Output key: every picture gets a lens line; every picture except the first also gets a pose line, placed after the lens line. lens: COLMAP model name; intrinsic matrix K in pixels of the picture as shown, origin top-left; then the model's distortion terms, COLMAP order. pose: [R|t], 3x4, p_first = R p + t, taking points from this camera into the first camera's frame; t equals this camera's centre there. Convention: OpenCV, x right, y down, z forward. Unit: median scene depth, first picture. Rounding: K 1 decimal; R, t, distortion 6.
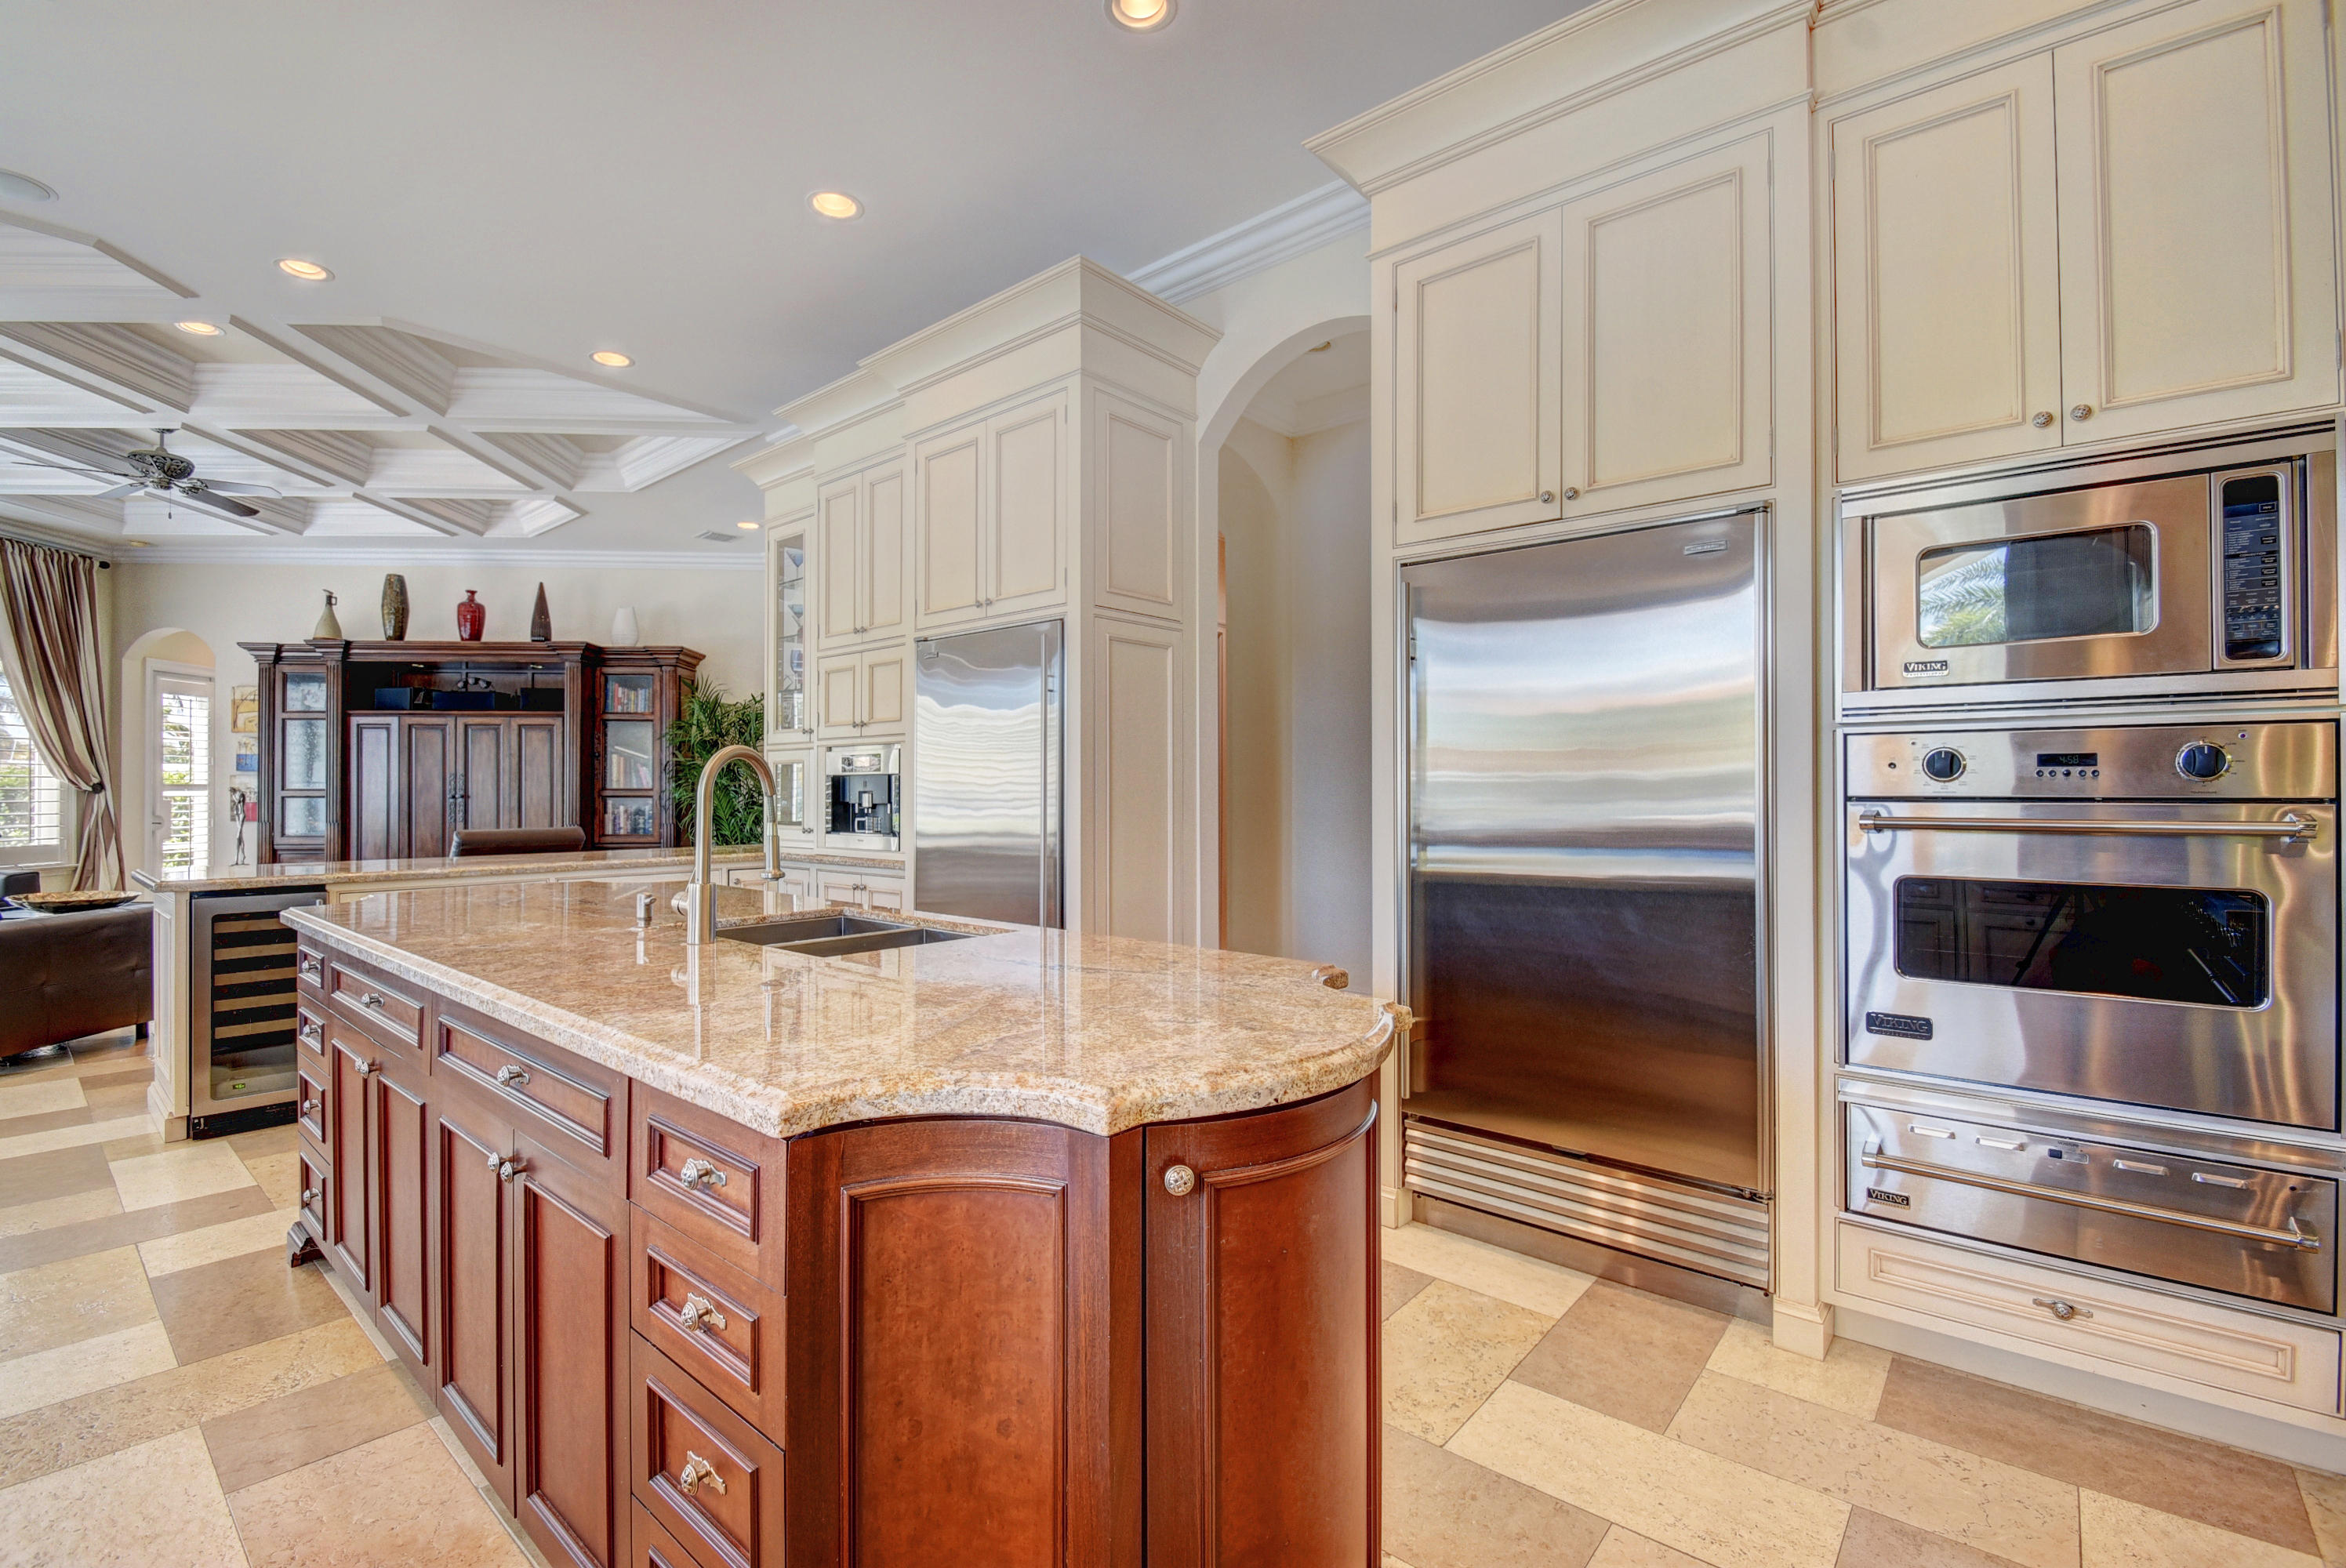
lens RADIAL K [[1020.3, 0, 1167.1], [0, 1020.3, 789.1], [0, 0, 1]] dist [-0.003436, -0.000311]
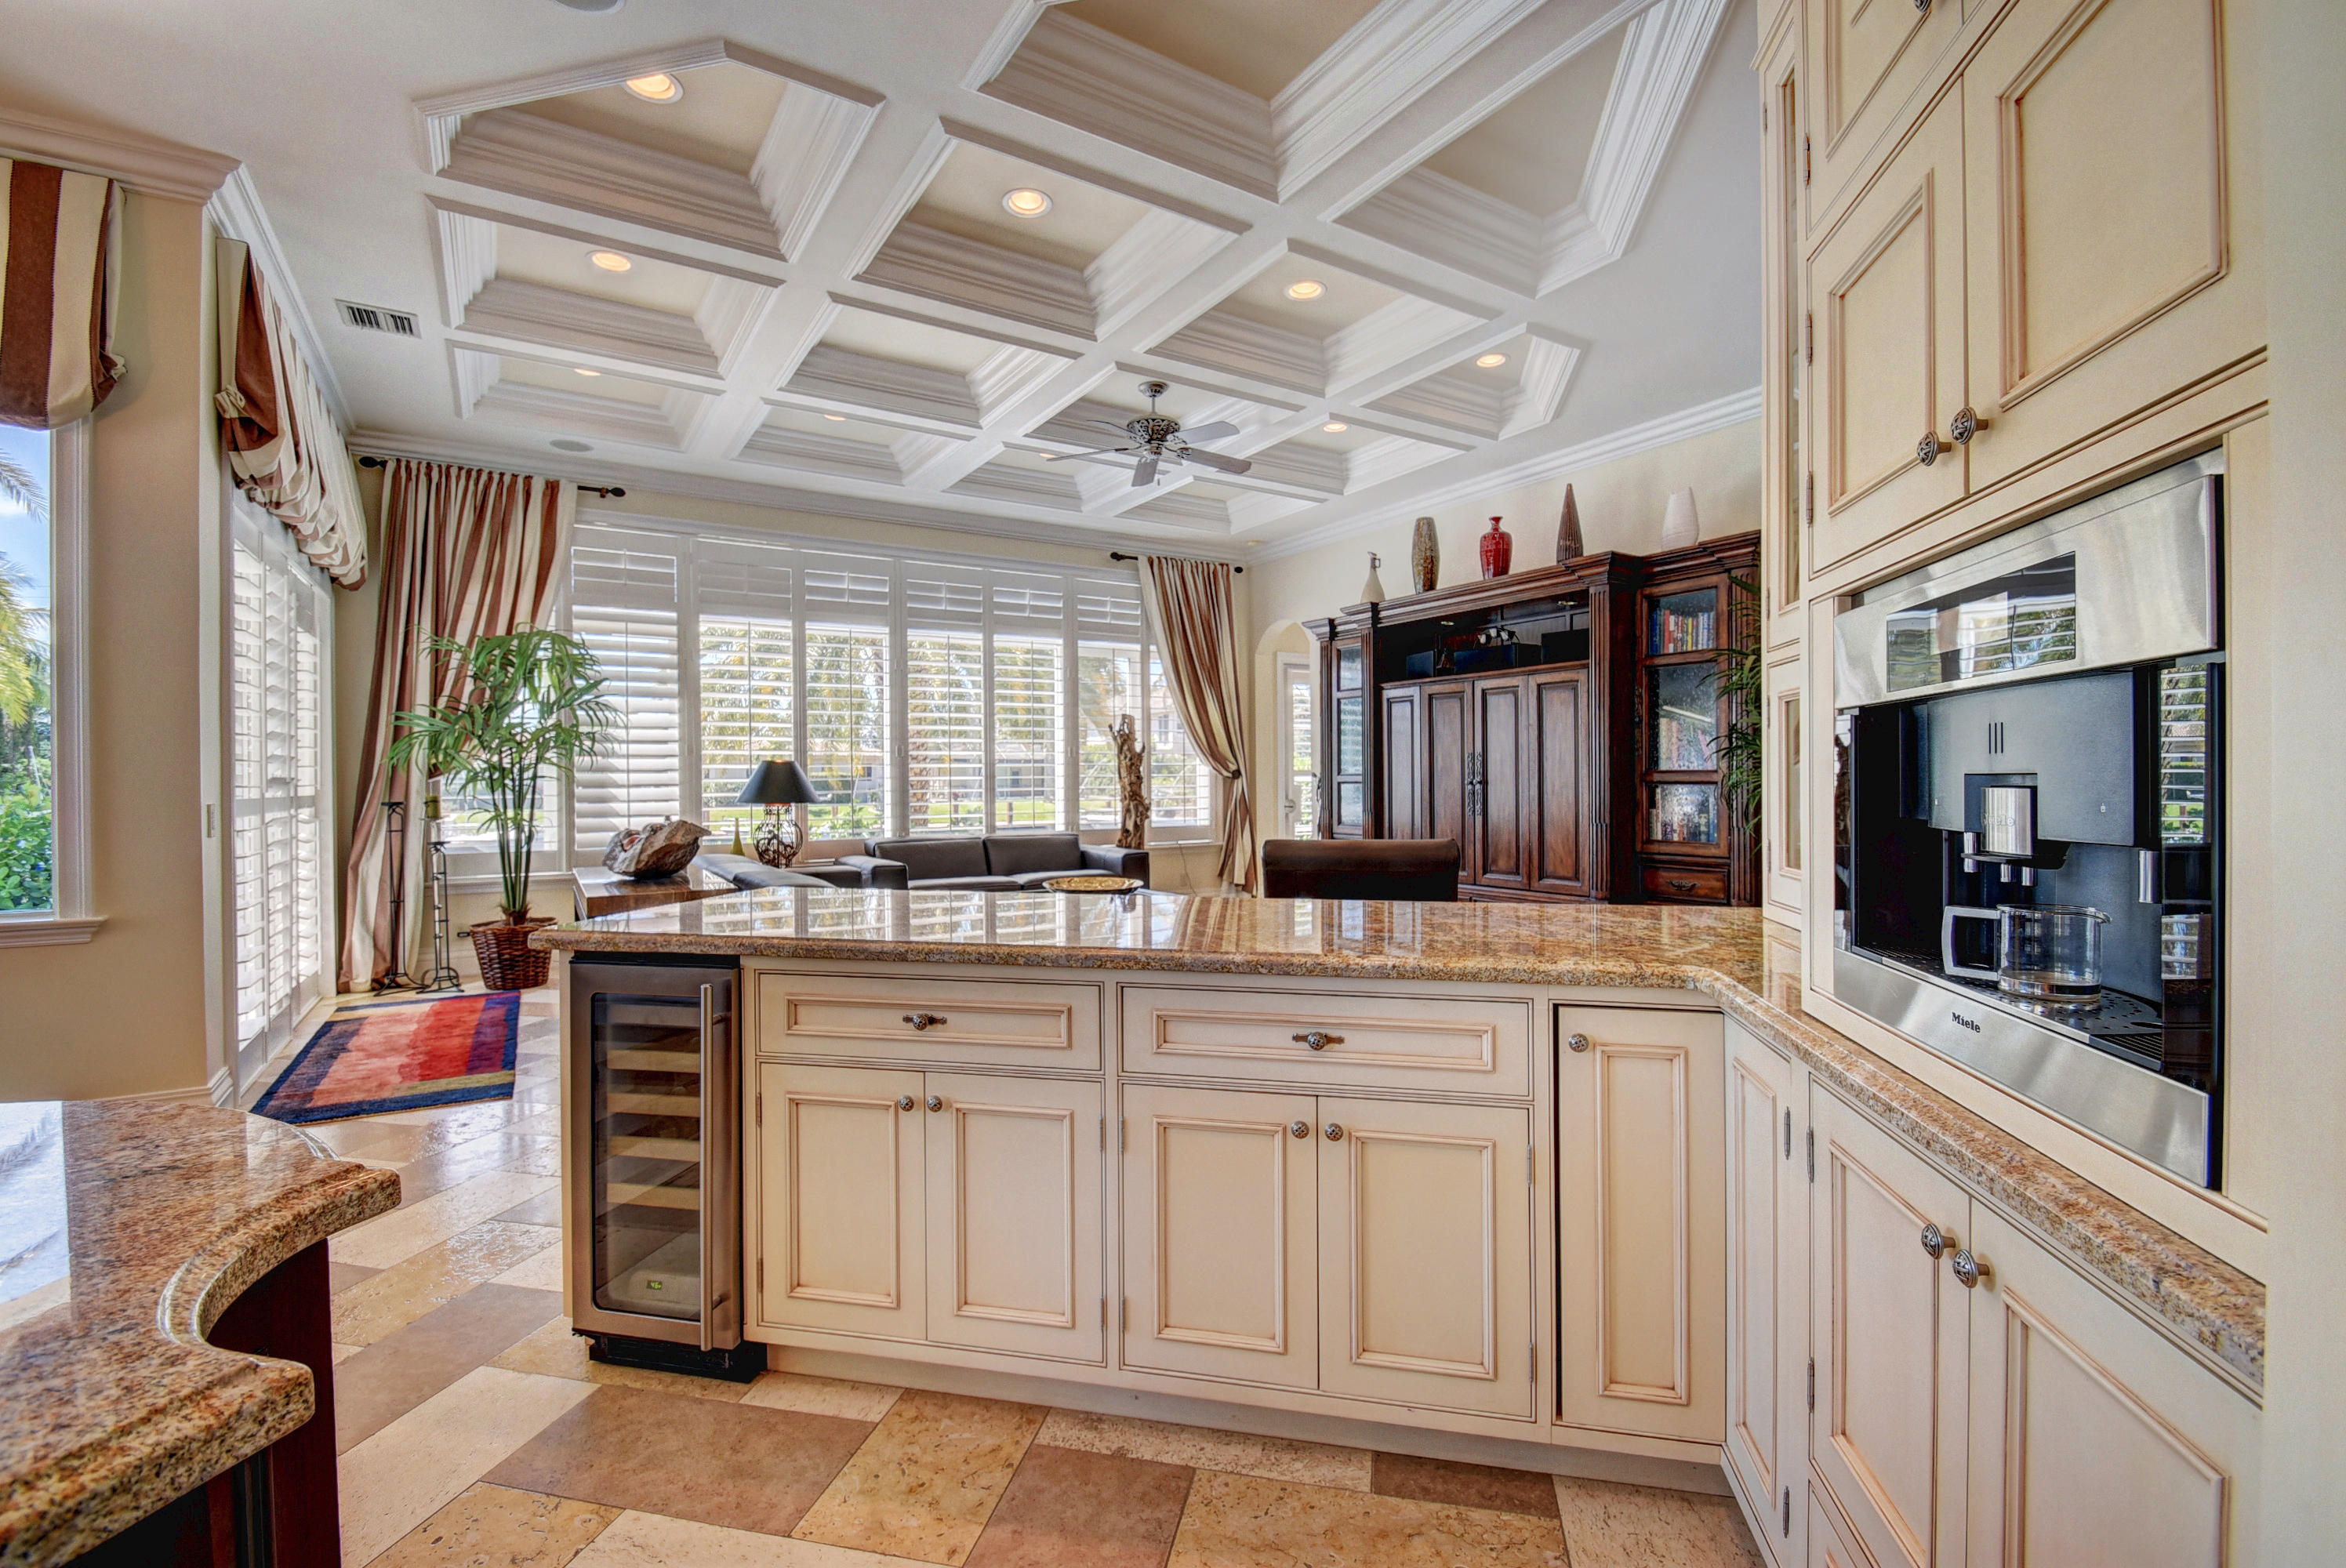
lens RADIAL K [[1020.3, 0, 1164.0], [0, 1020.3, 784.2], [0, 0, 1]] dist [-0.003436, -0.000311]
pose [[0.456167, 0.001732, -0.889892, -0.109910], [0.009921, 0.999926, 0.007032, 0.000928], [0.889839, -0.012036, 0.456116, 0.429785]]
